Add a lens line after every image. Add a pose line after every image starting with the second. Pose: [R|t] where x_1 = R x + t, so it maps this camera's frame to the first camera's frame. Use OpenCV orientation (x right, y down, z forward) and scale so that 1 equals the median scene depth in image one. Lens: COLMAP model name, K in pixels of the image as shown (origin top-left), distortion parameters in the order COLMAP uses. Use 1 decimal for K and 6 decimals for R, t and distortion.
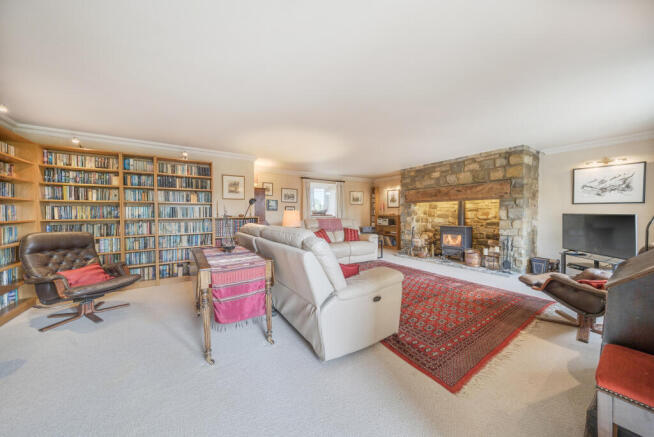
lens RADIAL K [[220.8, 0, 324.4], [0, 220.8, 212.6], [0, 0, 1]] dist [-0.000883, -0.000135]
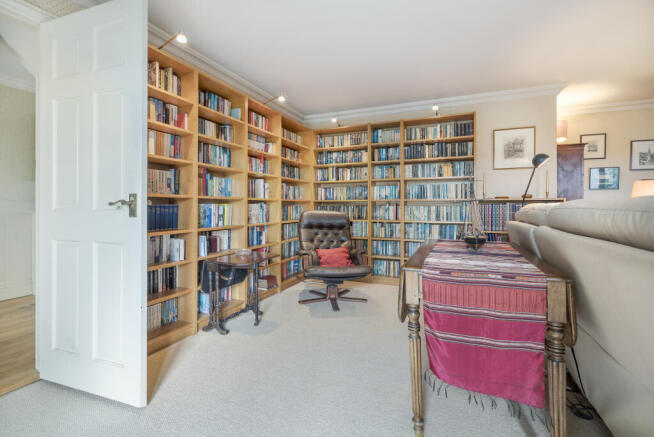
lens RADIAL K [[304.4, 0, 326.3], [0, 304.4, 205.9], [0, 0, 1]] dist [0.000155, -0.000063]
pose [[0.544832, 0.001925, -0.838543, -0.009617], [-0.001204, 0.999998, 0.001513, 0.047645], [0.838544, 0.000186, 0.544834, 0.197050]]
